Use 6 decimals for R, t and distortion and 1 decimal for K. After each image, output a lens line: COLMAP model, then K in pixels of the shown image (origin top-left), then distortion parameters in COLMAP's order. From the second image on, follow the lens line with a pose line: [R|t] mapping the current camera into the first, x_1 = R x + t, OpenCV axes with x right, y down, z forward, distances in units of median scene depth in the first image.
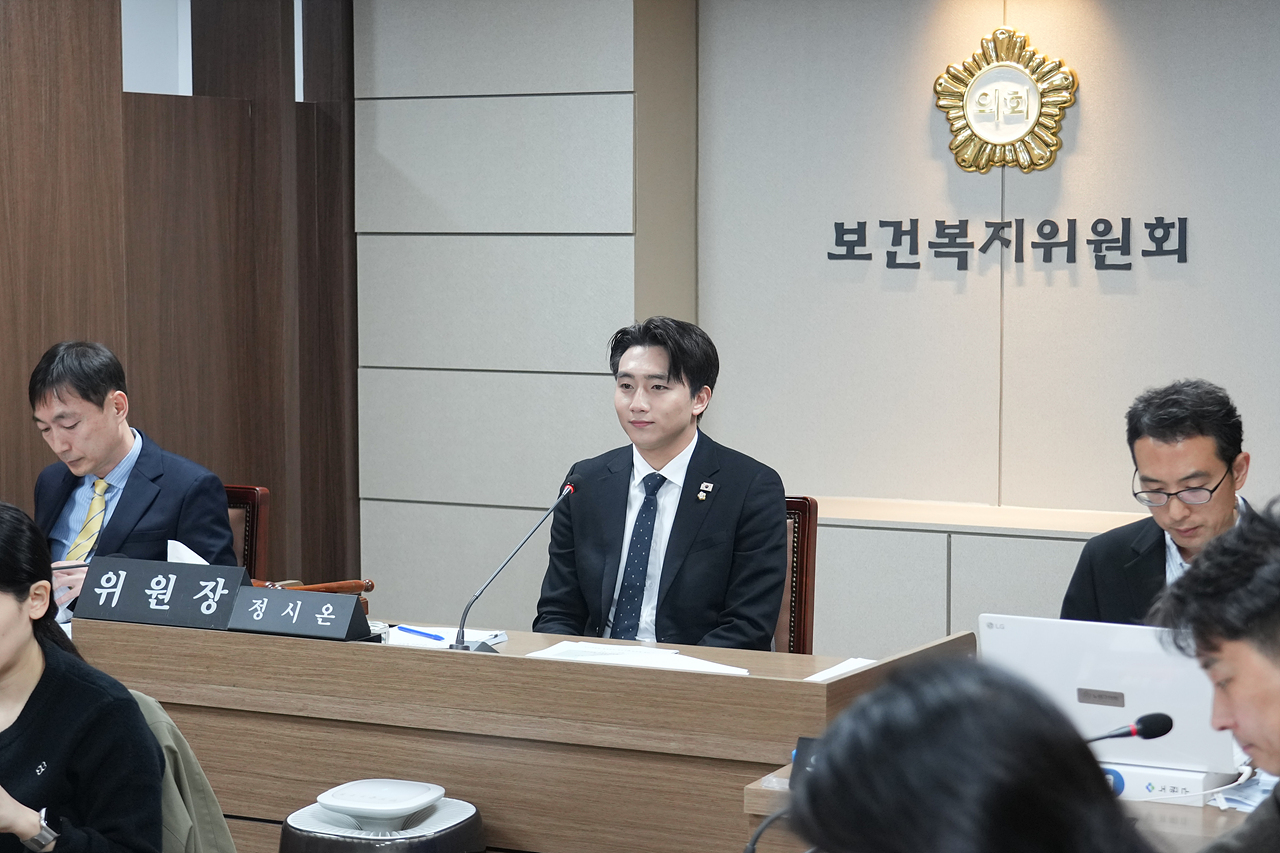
lens RADIAL K [[2456.9, 0, 640.0], [0, 2456.9, 426.5], [0, 0, 1]] dist [-0.004409, 0.141198]
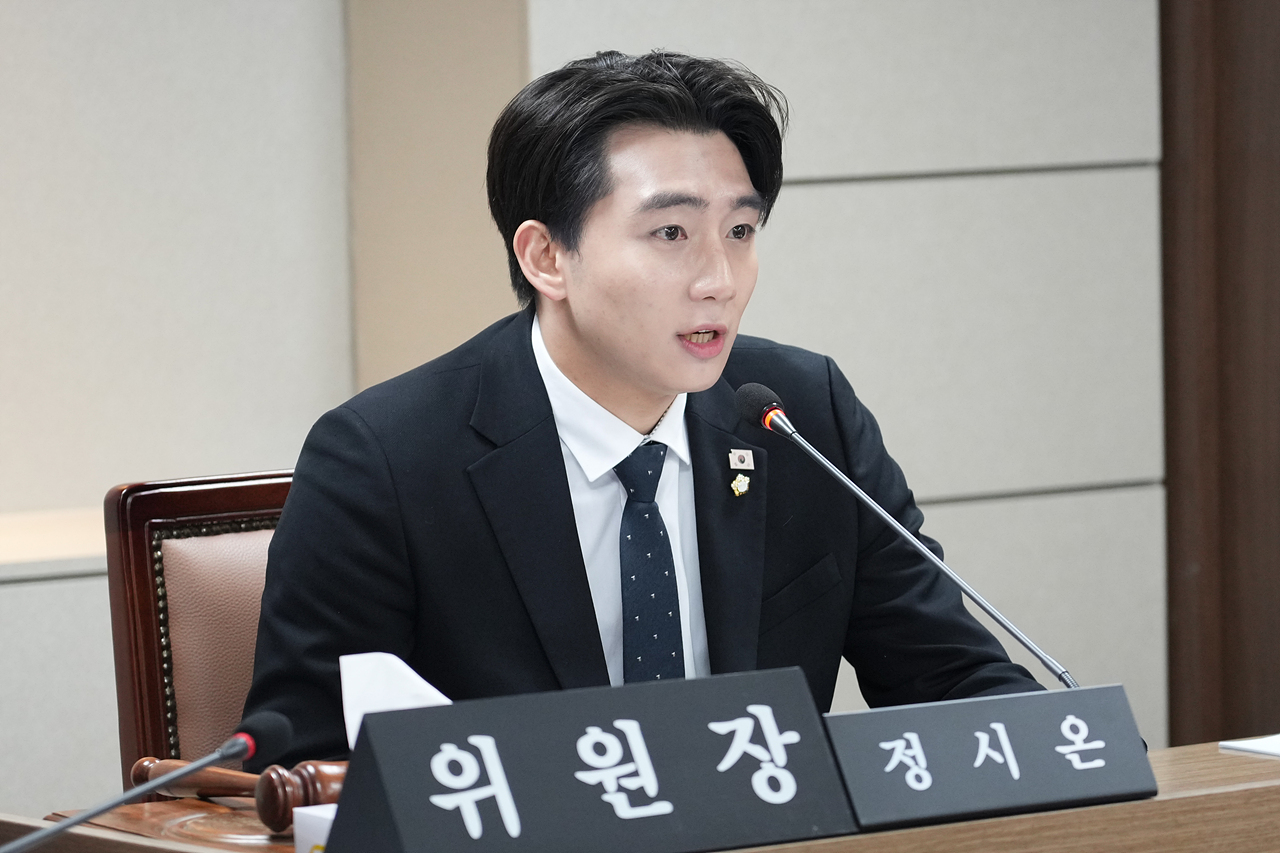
lens RADIAL K [[5980.5, 0, 709.7], [0, 5980.5, 426.3], [0, 0, 1]] dist [-0.001343, 1.901332]
pose [[0.498144, -0.081012, 0.863302, -0.633851], [0.090986, 0.995013, 0.040871, -0.011697], [-0.862308, 0.058188, 0.503031, 0.368562]]
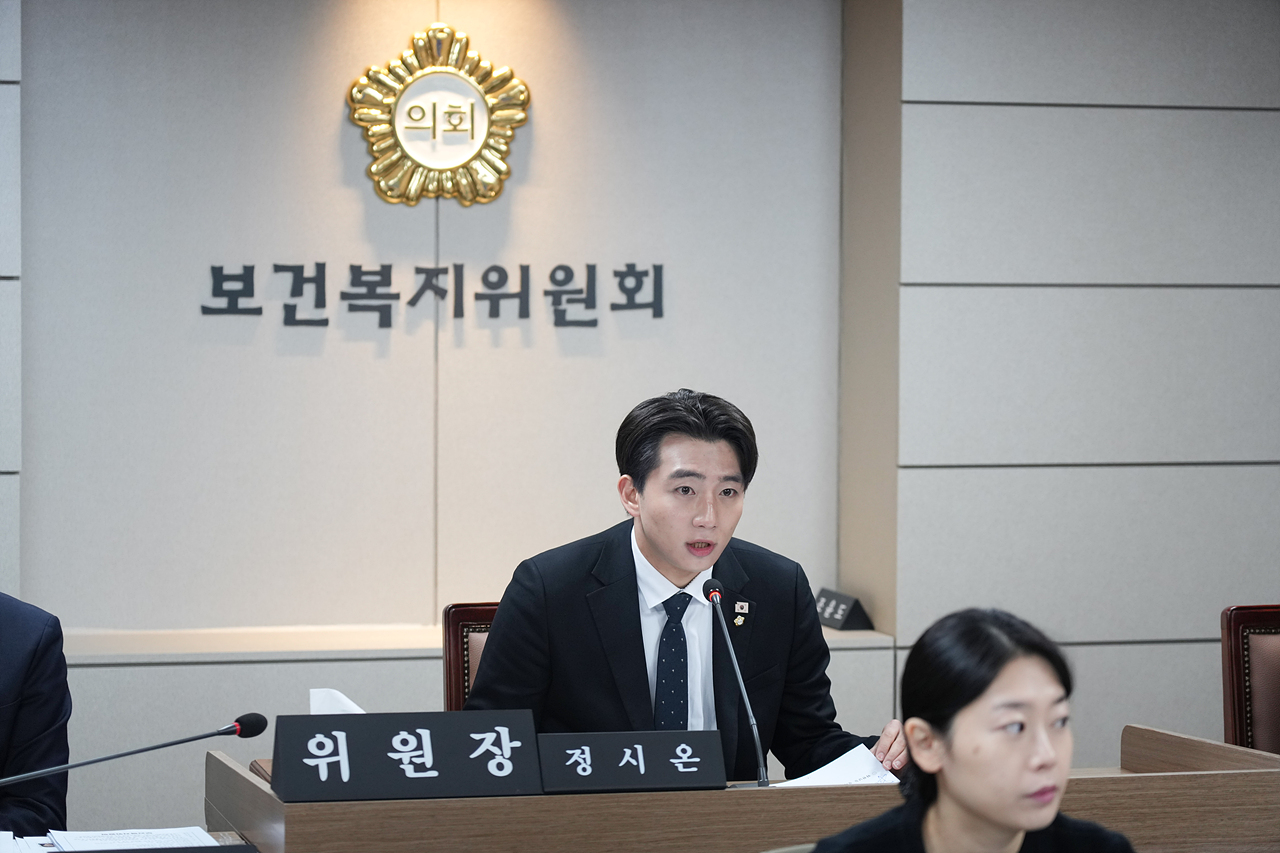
lens RADIAL K [[3401.6, 0, 640.0], [0, 3401.6, 426.5], [0, 0, 1]] dist [-0.049301, -0.503576]
pose [[0.755758, -0.018243, 0.654597, -0.537836], [0.047523, 0.998504, -0.027040, 0.000973], [-0.653124, 0.051544, 0.755495, 0.132934]]
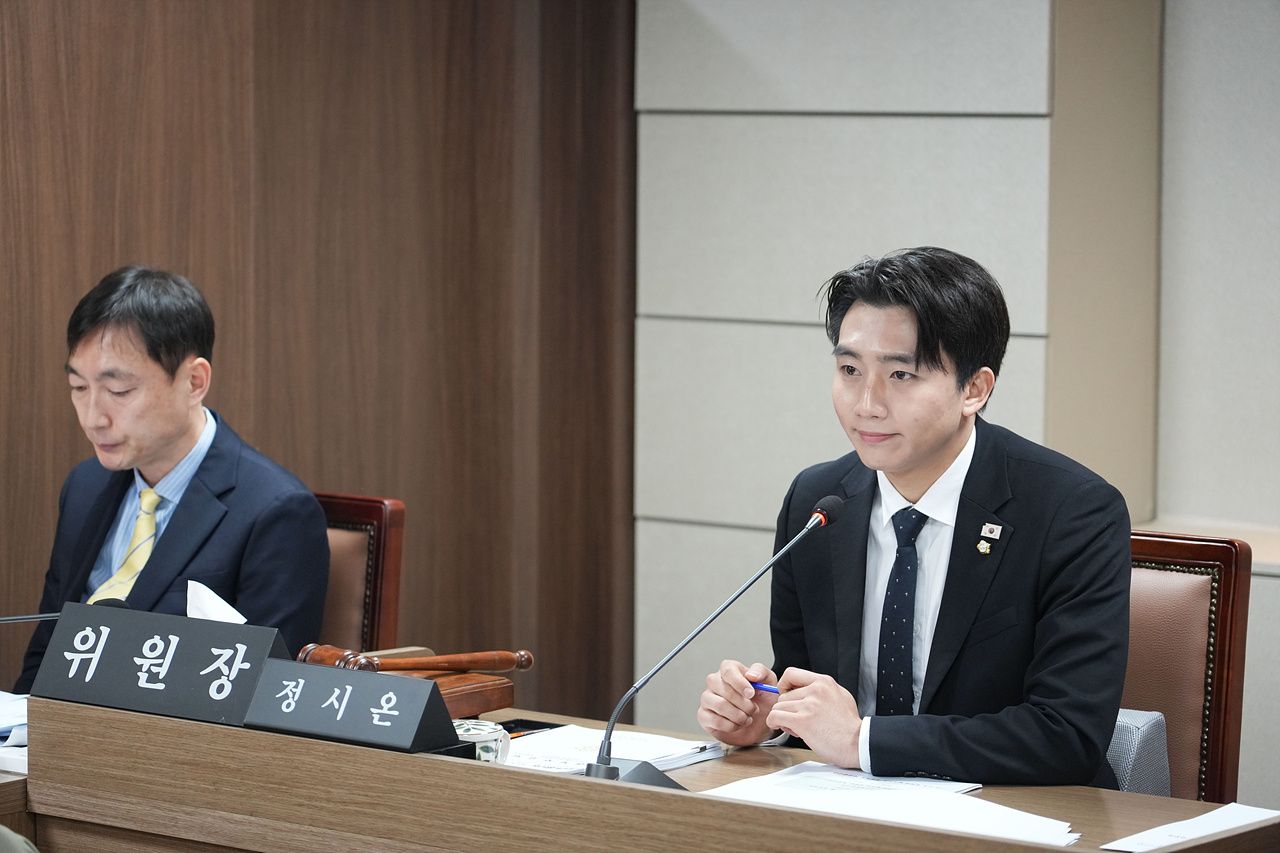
lens RADIAL K [[3559.9, 0, 640.0], [0, 3559.9, 426.5], [0, 0, 1]] dist [-0.105394, 0.252117]
pose [[0.983151, 0.023936, -0.181221, 0.064528], [-0.022712, 0.999703, 0.008826, -0.003408], [0.181378, -0.004562, 0.983403, 0.075753]]
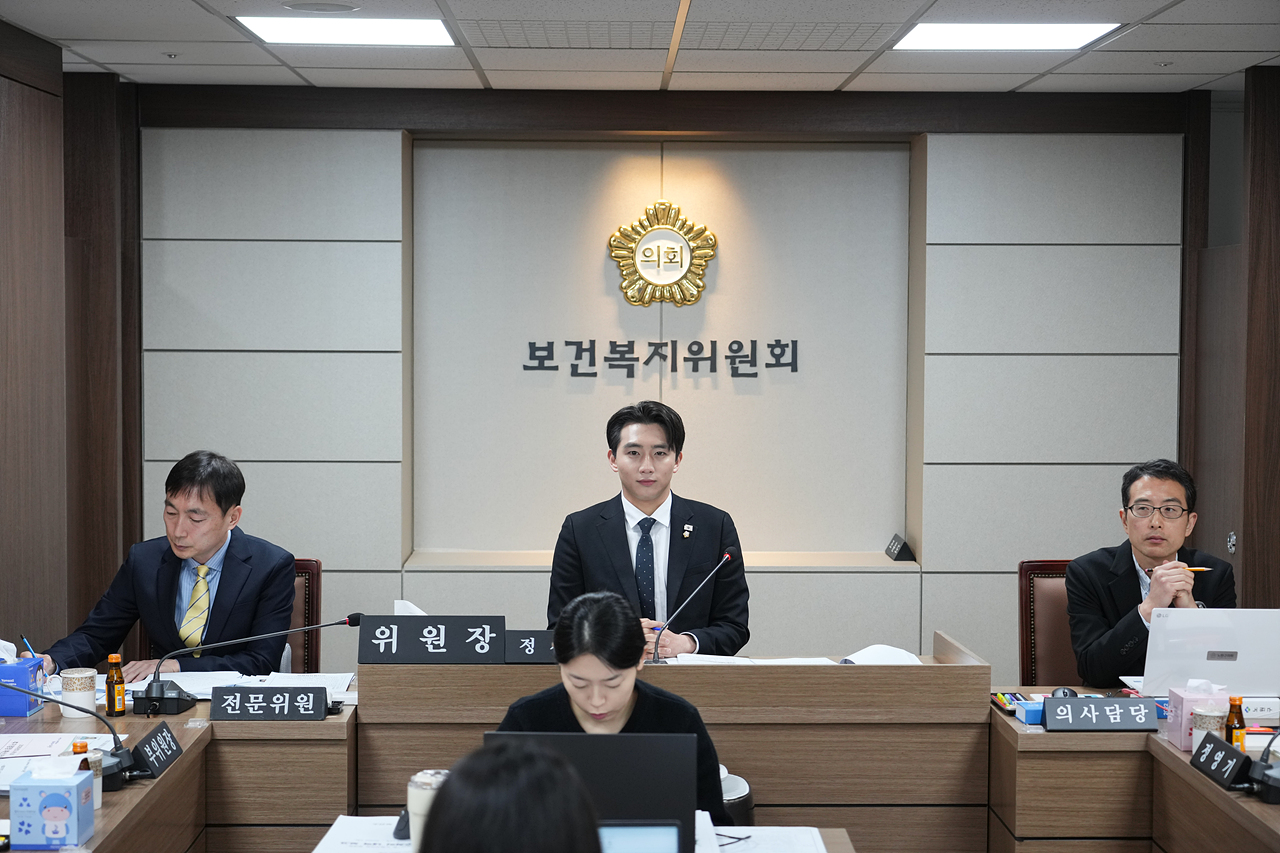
lens RADIAL K [[2107.8, 0, 623.4], [0, 2107.8, 425.5], [0, 0, 1]] dist [-0.007741, -0.055937]
pose [[0.891536, -0.017809, 0.452599, -0.410602], [0.031987, 0.999207, -0.023690, -0.010696], [-0.451818, 0.035598, 0.891400, -0.028957]]
